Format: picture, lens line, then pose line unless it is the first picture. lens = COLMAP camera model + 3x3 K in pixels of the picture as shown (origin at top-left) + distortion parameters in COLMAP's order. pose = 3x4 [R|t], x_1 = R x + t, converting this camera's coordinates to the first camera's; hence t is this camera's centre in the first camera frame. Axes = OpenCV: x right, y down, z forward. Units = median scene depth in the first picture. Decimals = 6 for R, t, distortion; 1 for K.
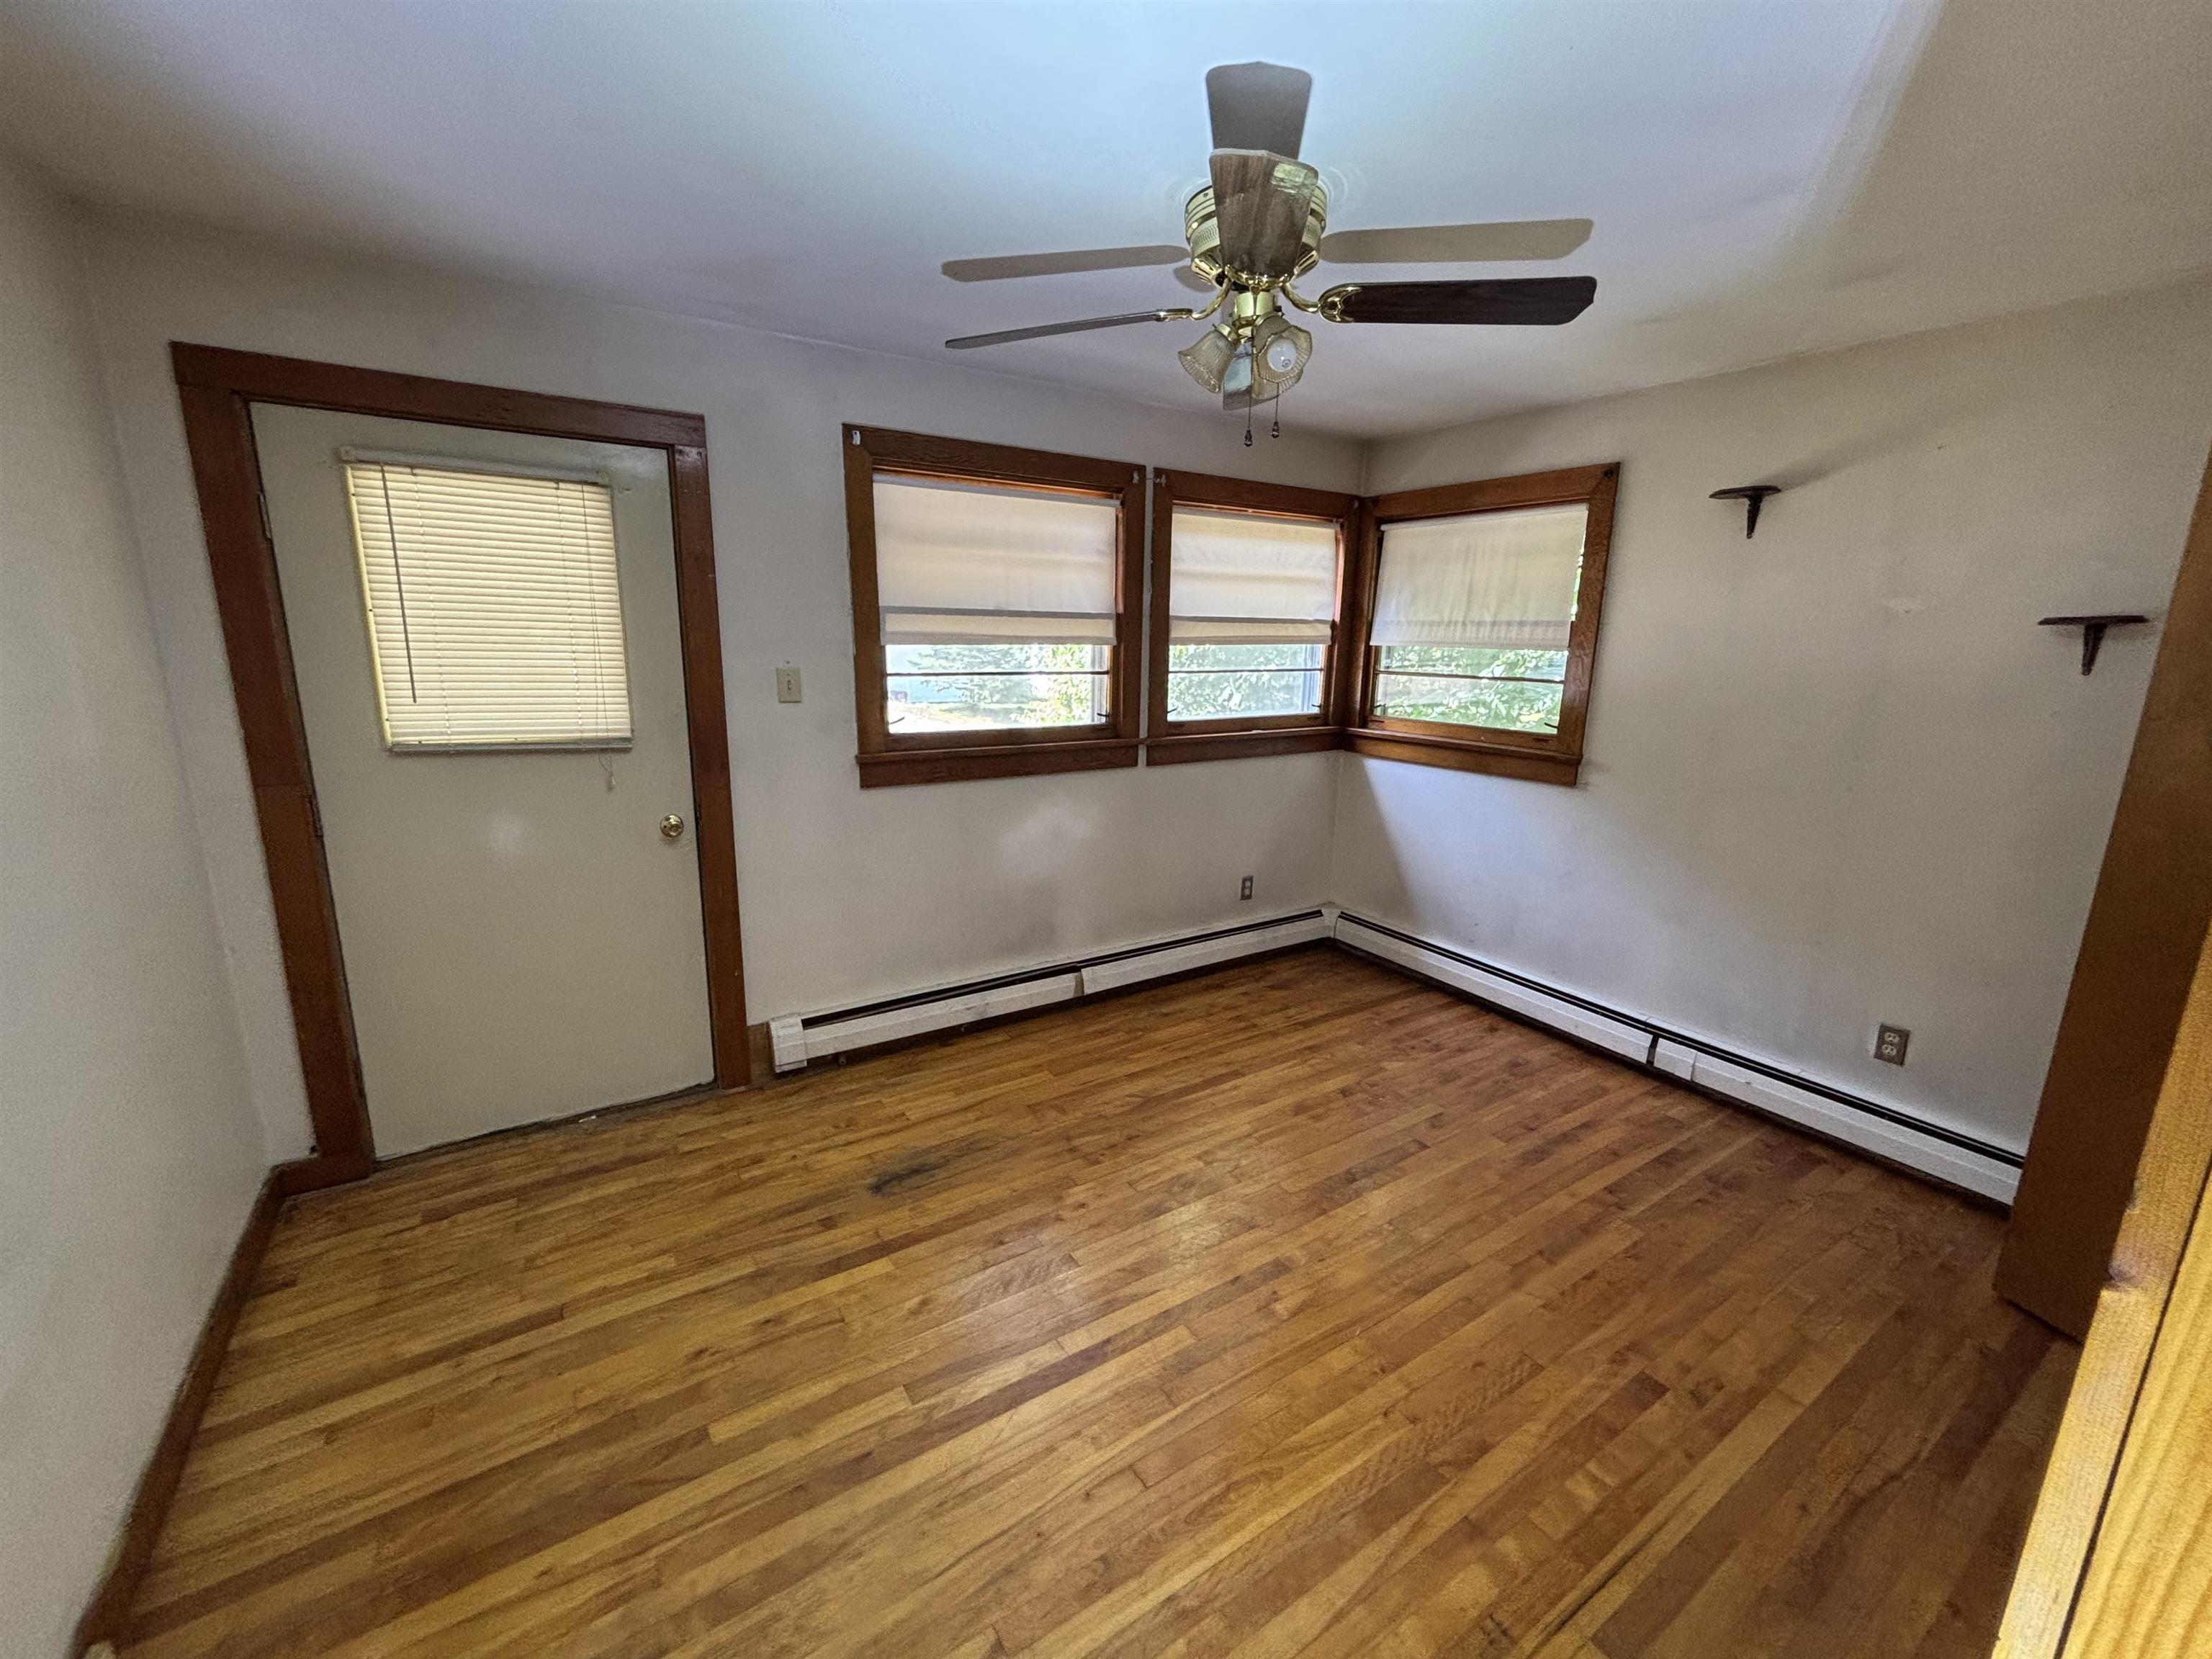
lens RADIAL K [[892.8, 0, 1099.8], [0, 892.8, 836.3], [0, 0, 1]] dist [0.003207, -0.001754]
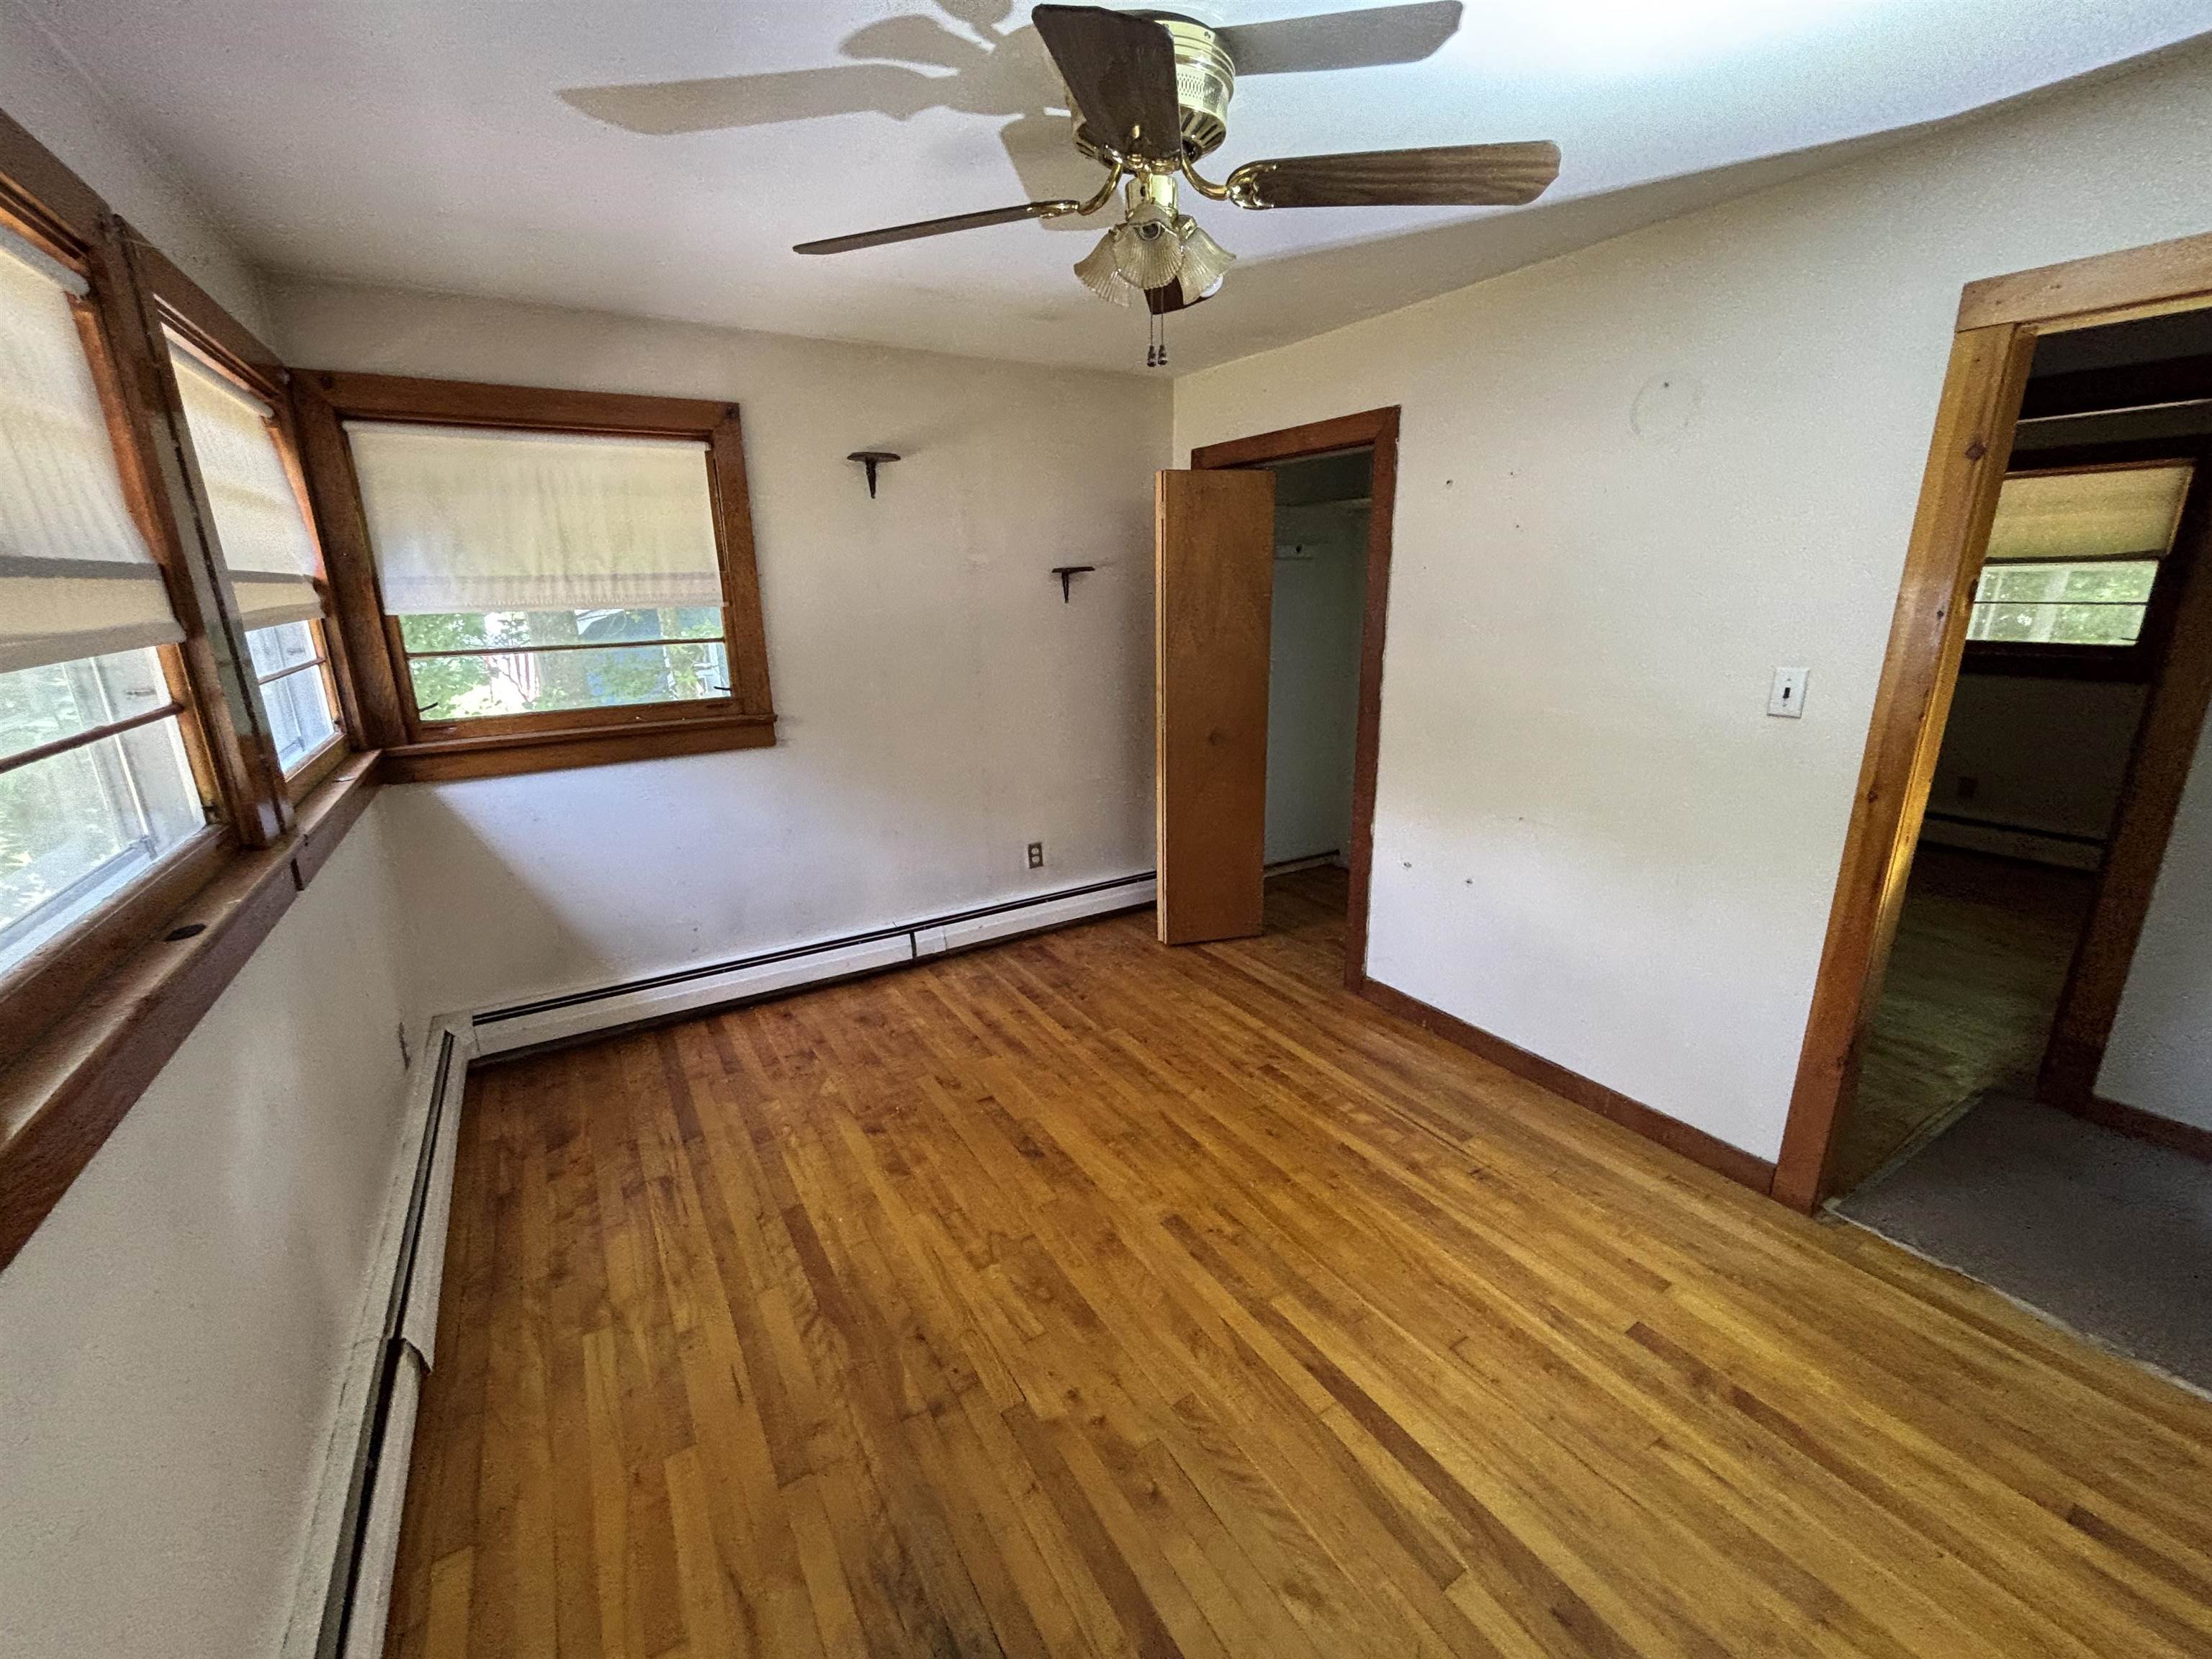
lens RADIAL K [[892.8, 0, 1110.9], [0, 892.8, 833.2], [0, 0, 1]] dist [0.003207, -0.001754]
pose [[0.011454, -0.290716, 0.956741, -0.454666], [0.243080, 0.928911, 0.279349, -0.160475], [-0.969939, 0.229365, 0.081307, 0.631972]]
